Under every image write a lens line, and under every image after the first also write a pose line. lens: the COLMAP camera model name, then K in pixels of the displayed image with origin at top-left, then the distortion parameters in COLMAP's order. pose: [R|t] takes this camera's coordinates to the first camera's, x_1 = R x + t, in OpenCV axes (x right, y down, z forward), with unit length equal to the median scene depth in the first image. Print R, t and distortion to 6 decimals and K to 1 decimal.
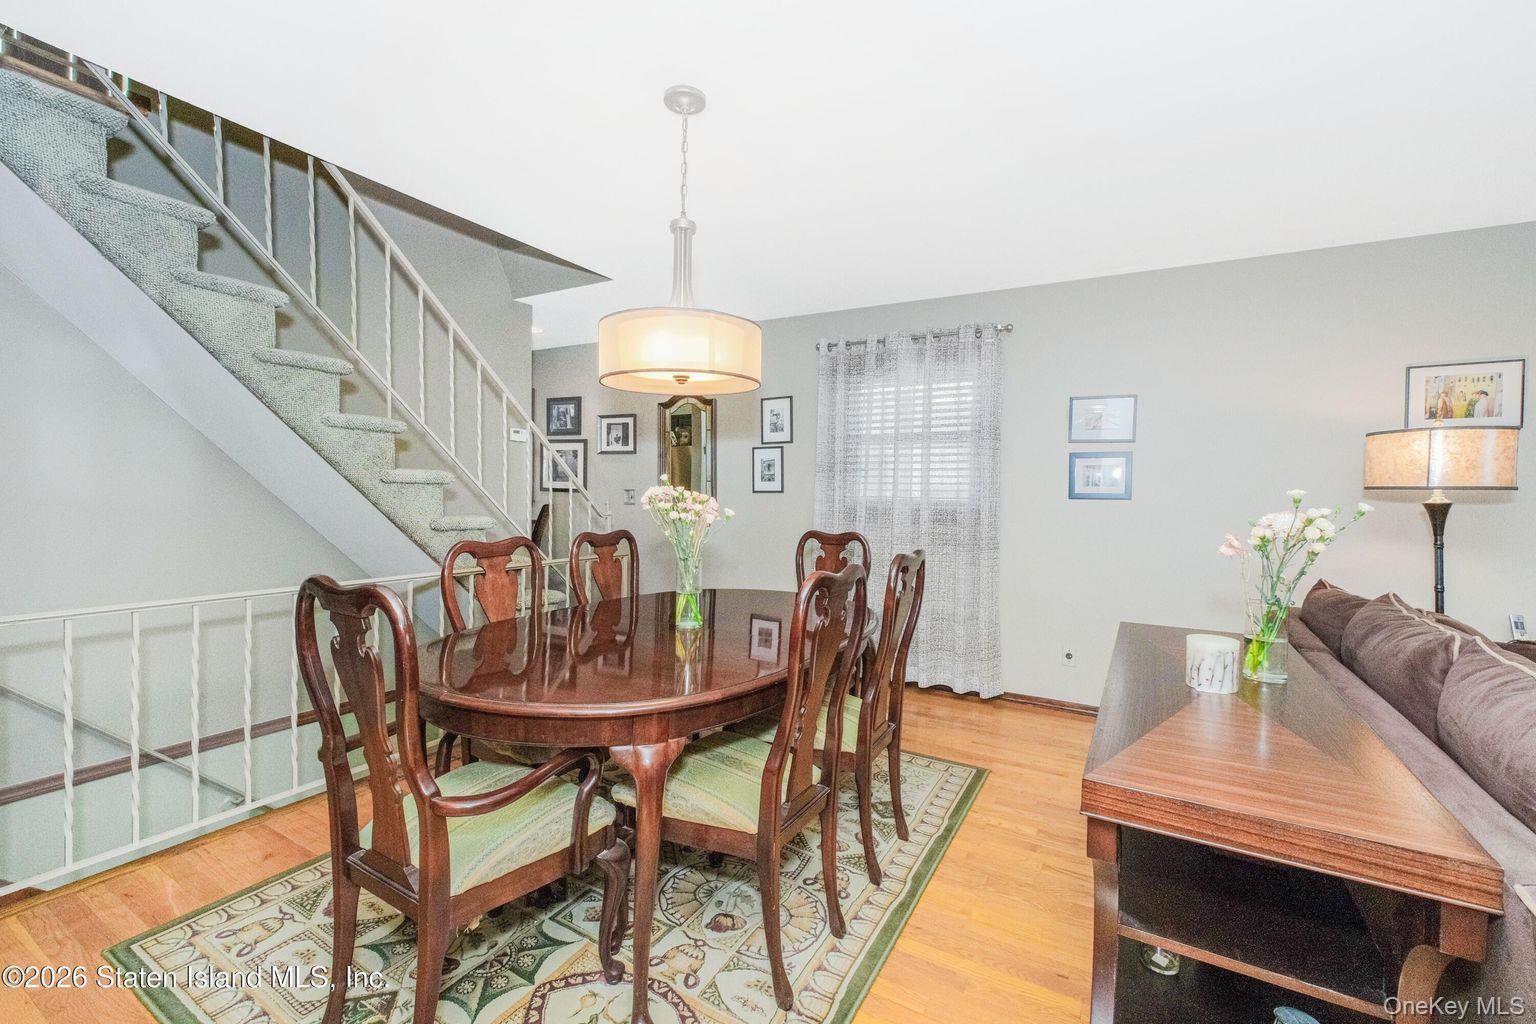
lens RADIAL K [[640.5, 0, 768.0], [0, 640.5, 512.0], [0, 0, 1]] dist [0.001797, 0.000007]
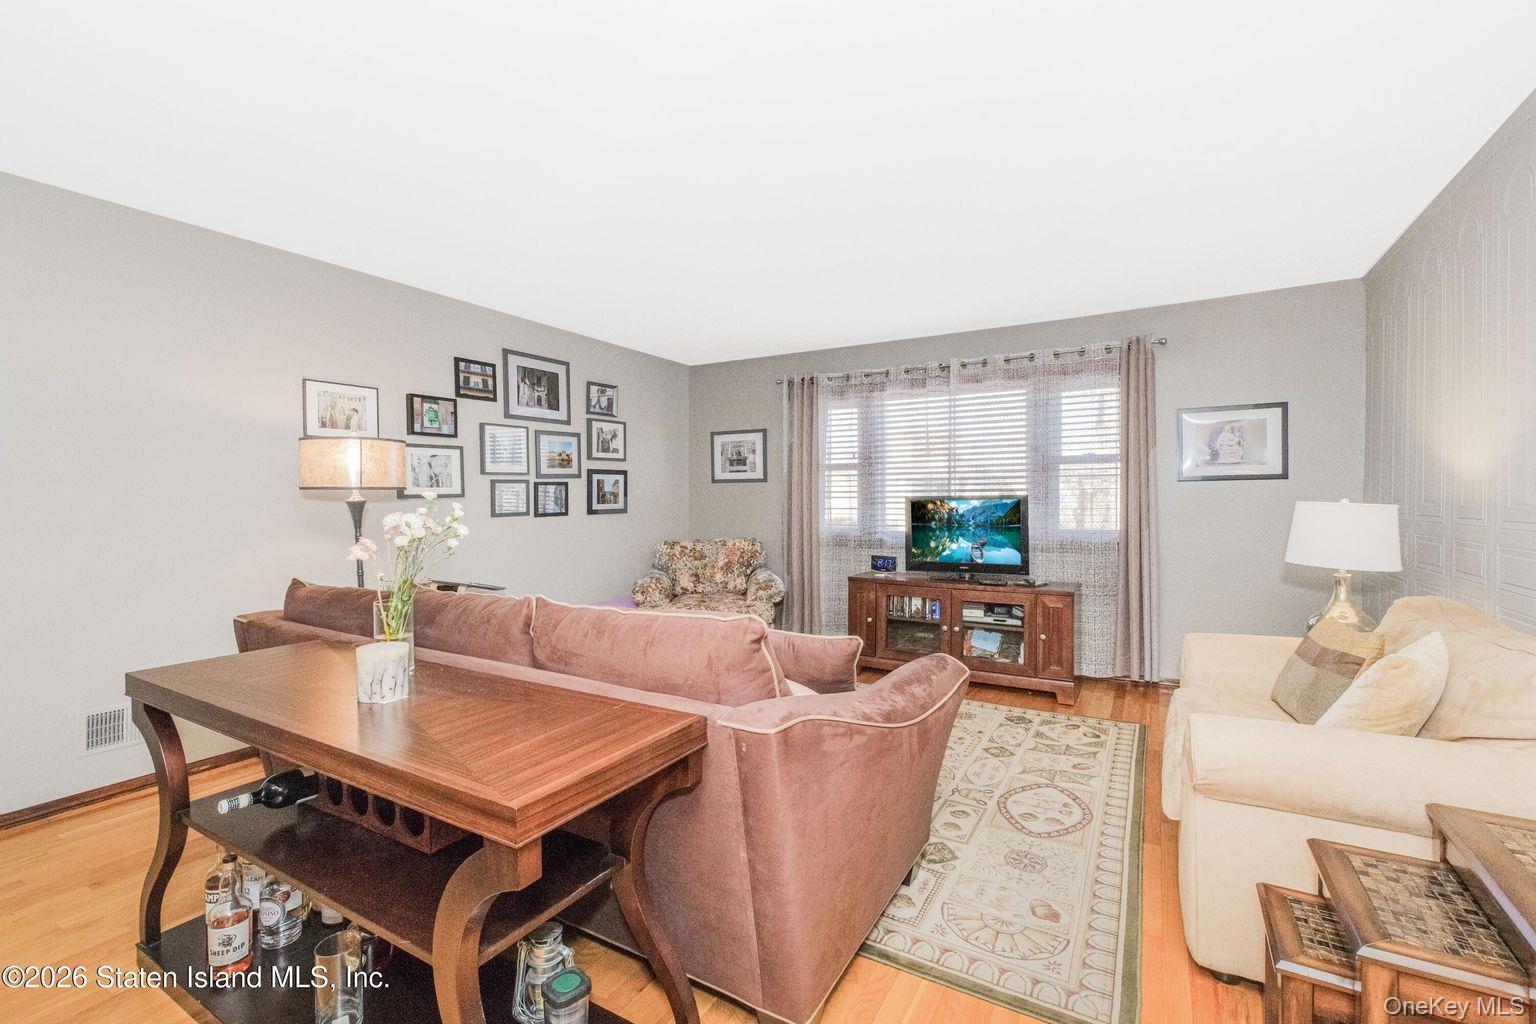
lens RADIAL K [[658.5, 0, 768.0], [0, 658.5, 512.0], [0, 0, 1]] dist [0.001098, -0.000082]
pose [[0.000857, -0.037682, 0.999289, -0.157344], [0.037075, 0.998604, 0.037624, -0.010820], [-0.999312, 0.037016, 0.002253, 0.228615]]
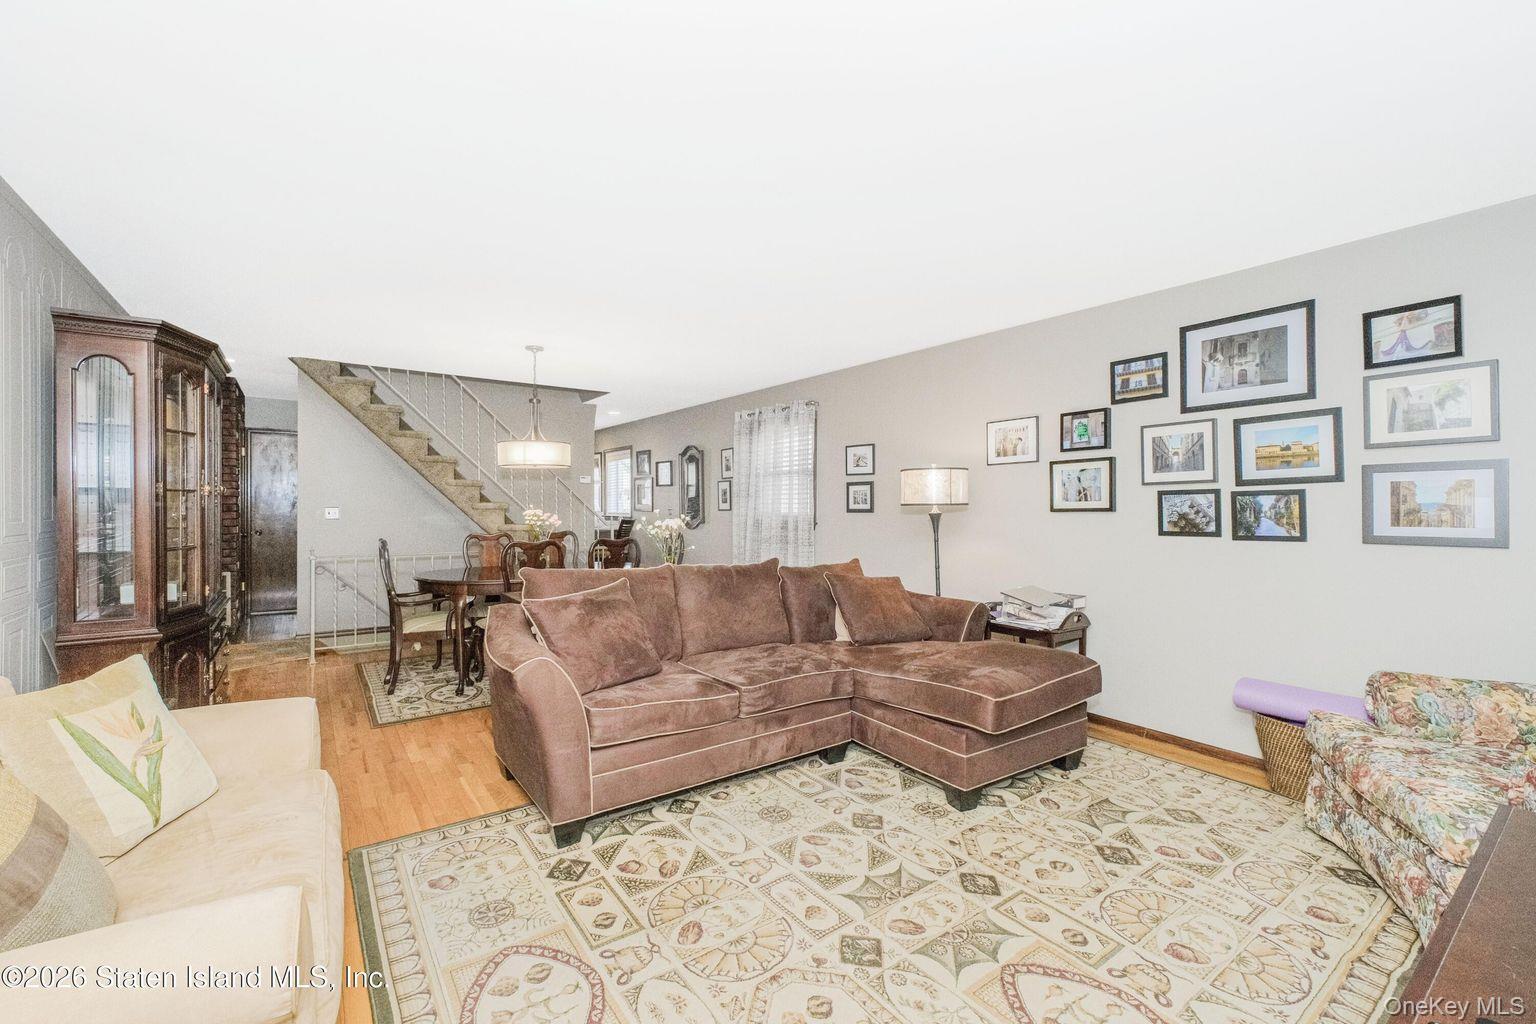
lens RADIAL K [[658.5, 0, 768.0], [0, 658.5, 512.0], [0, 0, 1]] dist [0.001098, -0.000082]
pose [[0.910826, -0.010698, -0.412652, 1.277888], [-0.000397, 0.999641, -0.026793, 0.025554], [0.412791, 0.024568, 0.910495, -0.659571]]
